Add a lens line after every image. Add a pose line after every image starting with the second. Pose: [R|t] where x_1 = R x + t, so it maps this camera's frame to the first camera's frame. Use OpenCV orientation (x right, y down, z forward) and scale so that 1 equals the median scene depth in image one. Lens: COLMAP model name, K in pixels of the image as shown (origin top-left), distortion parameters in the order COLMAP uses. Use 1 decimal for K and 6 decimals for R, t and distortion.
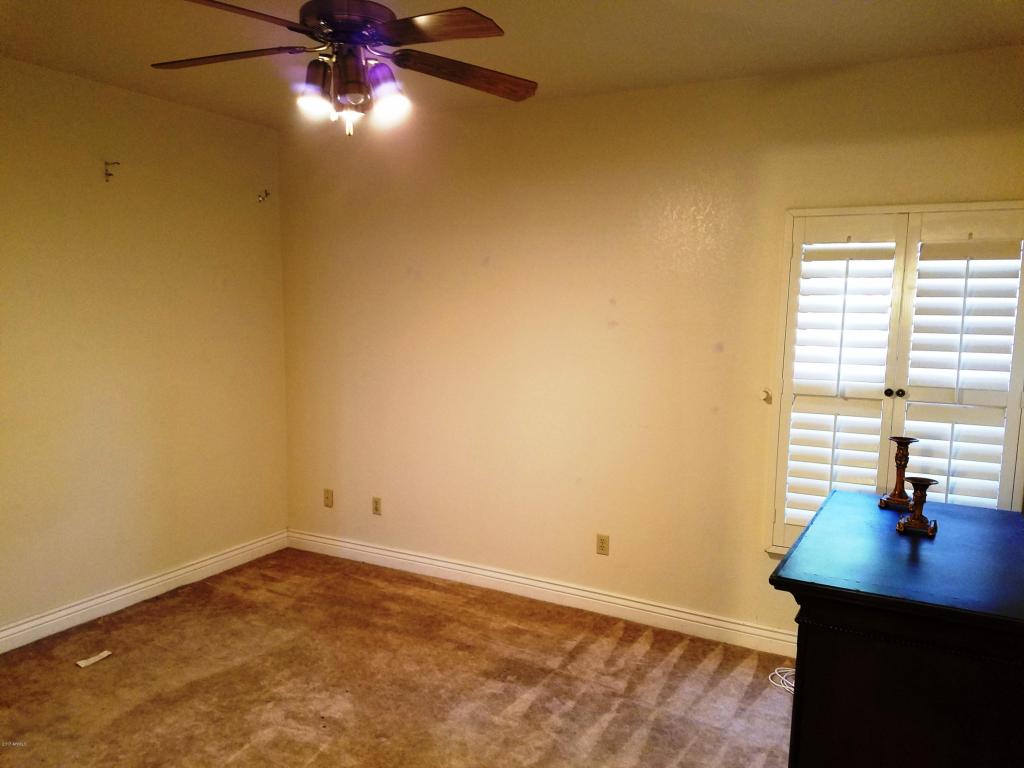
lens RADIAL K [[788.5, 0, 488.8], [0, 788.5, 405.6], [0, 0, 1]] dist [0.202819, -0.346598]
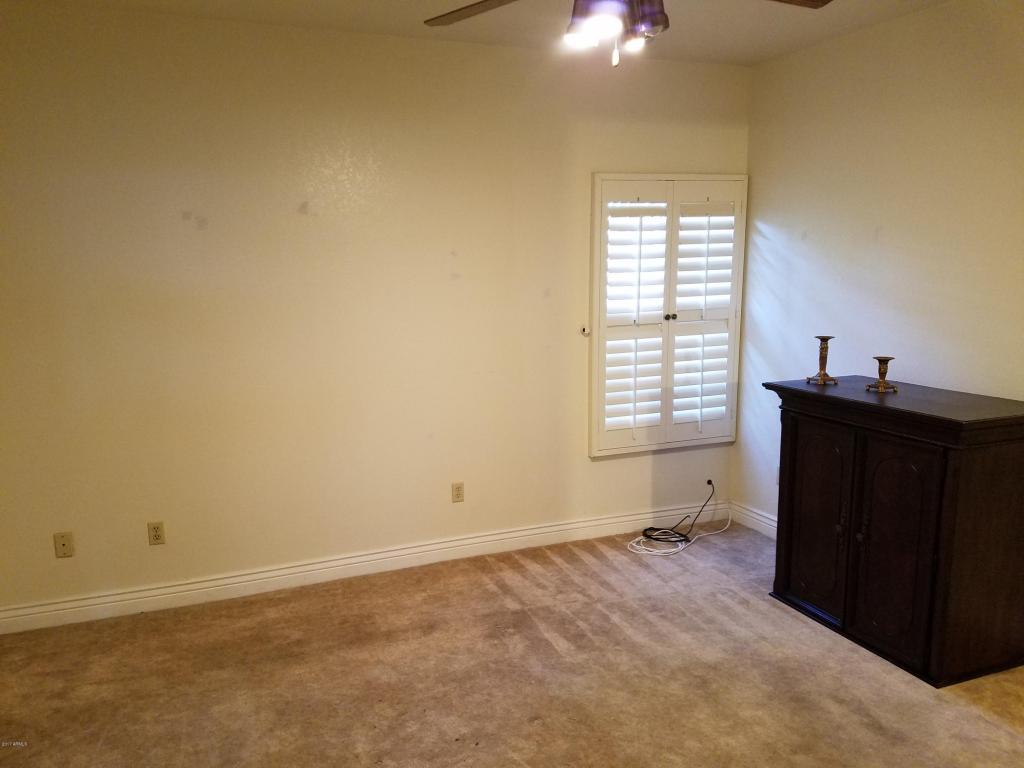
lens RADIAL K [[788.5, 0, 488.8], [0, 788.5, 405.6], [0, 0, 1]] dist [0.202819, -0.346598]
pose [[0.635166, -0.165632, 0.754408, -0.694243], [0.125495, 0.985888, 0.110795, -0.053265], [-0.762113, 0.024301, 0.646988, 0.360052]]
